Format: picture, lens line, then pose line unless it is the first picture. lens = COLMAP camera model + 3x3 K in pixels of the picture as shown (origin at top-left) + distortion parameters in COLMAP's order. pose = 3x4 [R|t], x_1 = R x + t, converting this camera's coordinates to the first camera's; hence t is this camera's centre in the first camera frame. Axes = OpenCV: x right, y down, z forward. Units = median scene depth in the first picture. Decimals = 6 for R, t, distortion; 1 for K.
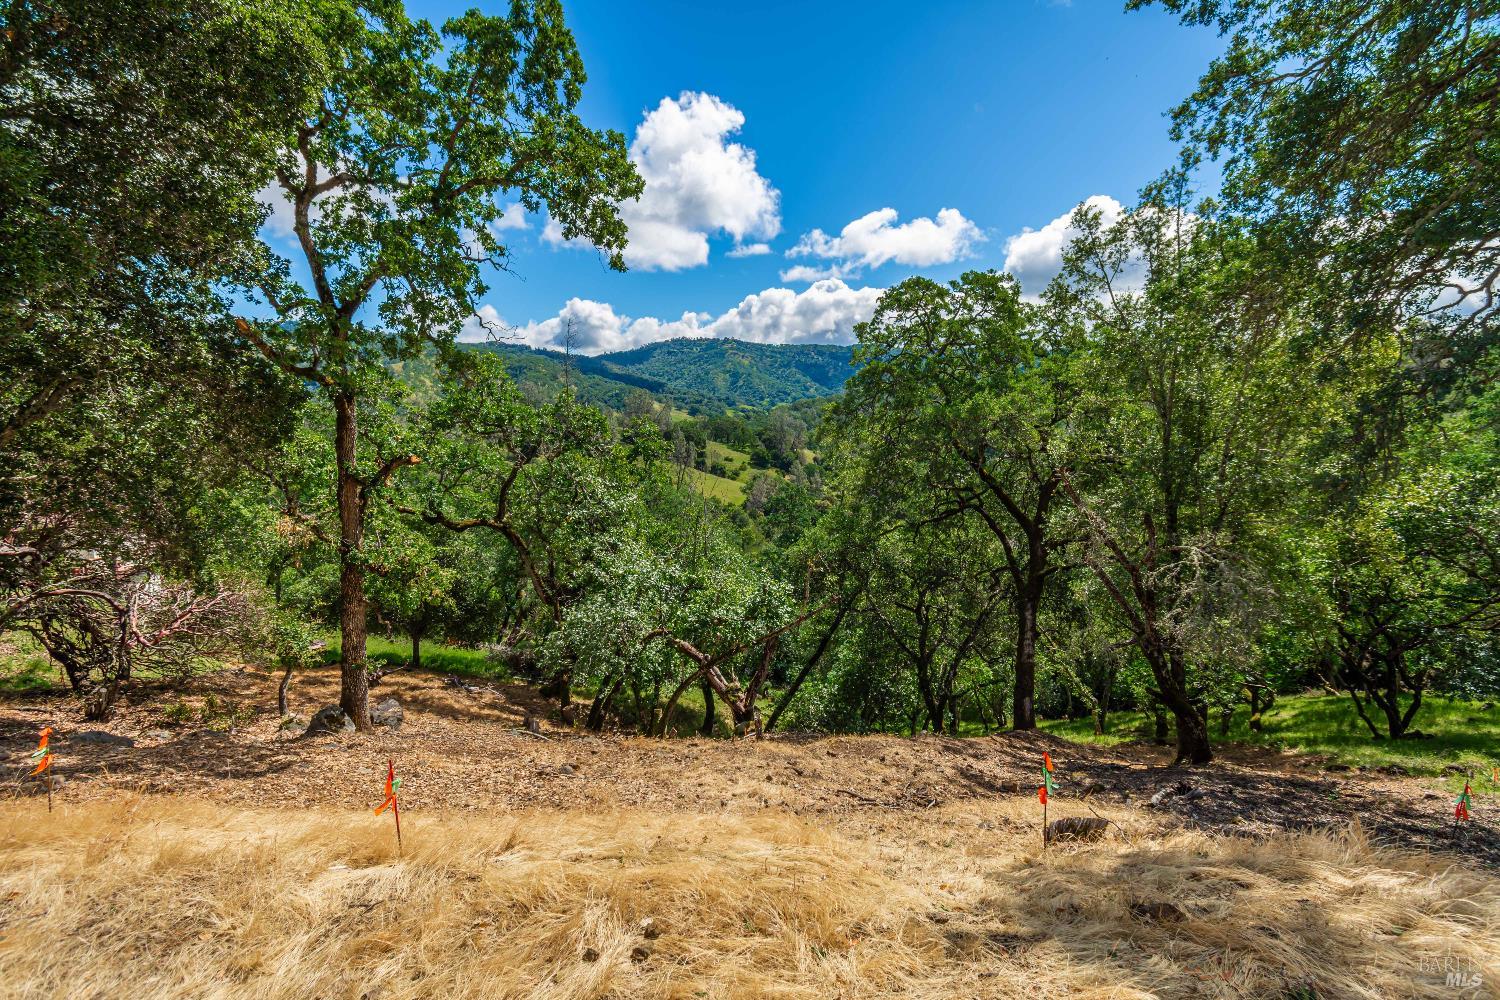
lens RADIAL K [[663.2, 0, 742.6], [0, 663.2, 497.1], [0, 0, 1]] dist [-0.000386, -0.000081]
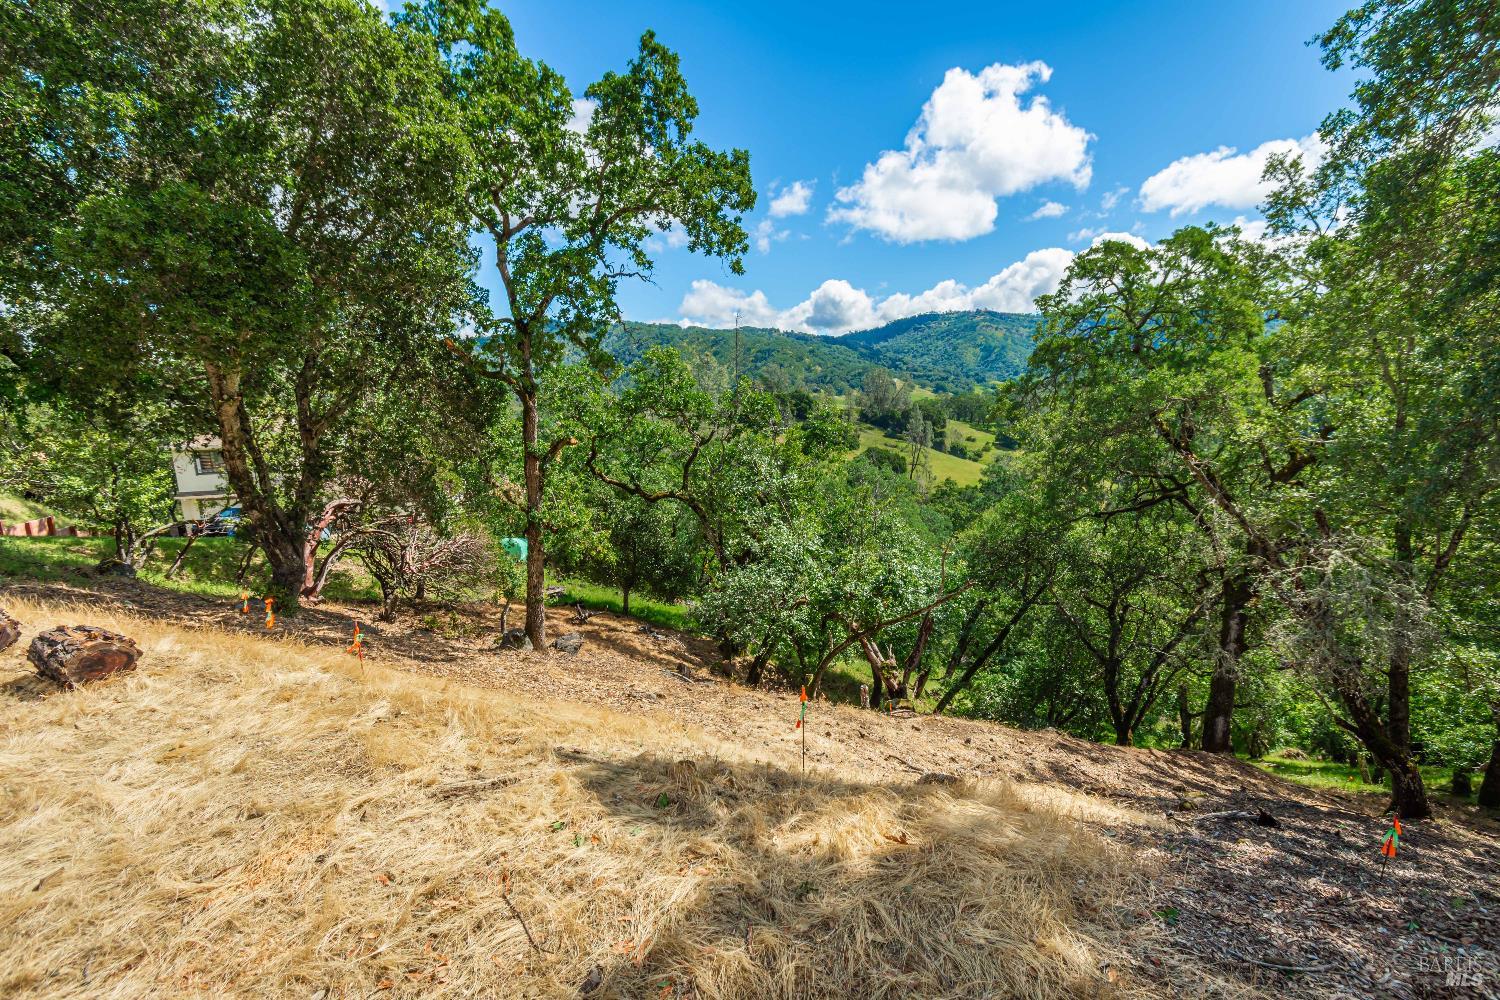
lens RADIAL K [[663.2, 0, 742.6], [0, 663.2, 497.1], [0, 0, 1]] dist [-0.000386, -0.000081]
pose [[0.934098, 0.037463, -0.355046, 0.144735], [-0.026330, 0.999000, 0.036139, -0.002676], [0.356045, -0.024409, 0.934150, -0.035810]]
